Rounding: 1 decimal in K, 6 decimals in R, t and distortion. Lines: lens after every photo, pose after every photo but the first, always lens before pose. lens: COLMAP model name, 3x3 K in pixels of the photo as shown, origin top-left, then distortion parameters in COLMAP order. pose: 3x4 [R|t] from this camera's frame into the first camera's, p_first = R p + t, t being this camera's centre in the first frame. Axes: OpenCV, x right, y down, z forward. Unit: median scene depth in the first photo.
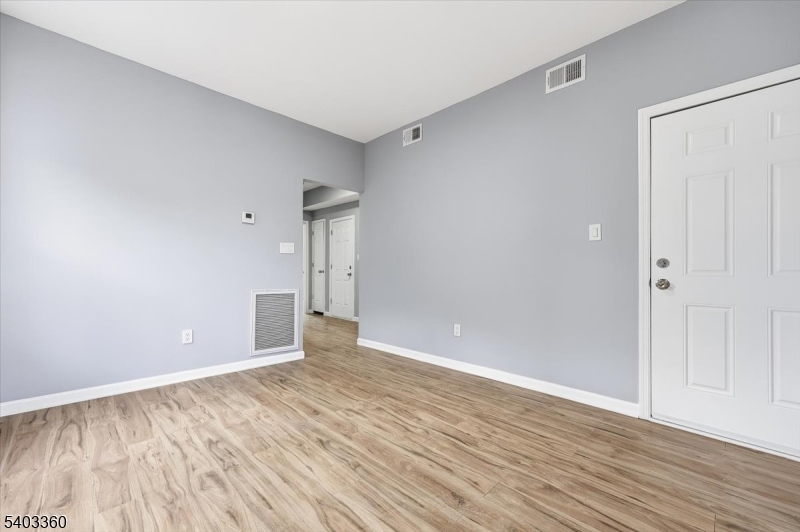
lens RADIAL K [[330.9, 0, 409.1], [0, 330.9, 262.9], [0, 0, 1]] dist [0.003626, 0.000180]
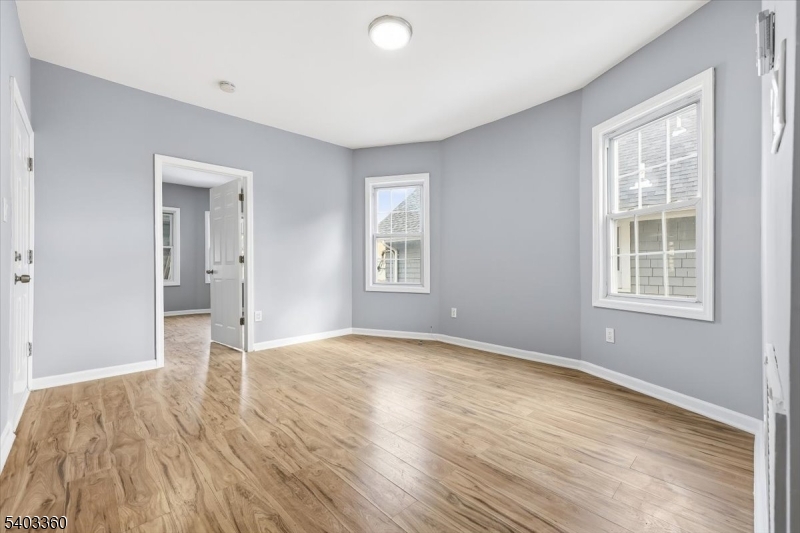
lens RADIAL K [[320.2, 0, 400.0], [0, 320.2, 266.5], [0, 0, 1]] dist [0.000980, 0.000083]
pose [[-0.999350, -0.006073, 0.035546, -0.324014], [-0.007117, 0.999545, -0.029326, 0.051599], [-0.035351, -0.029560, -0.998938, 1.798642]]
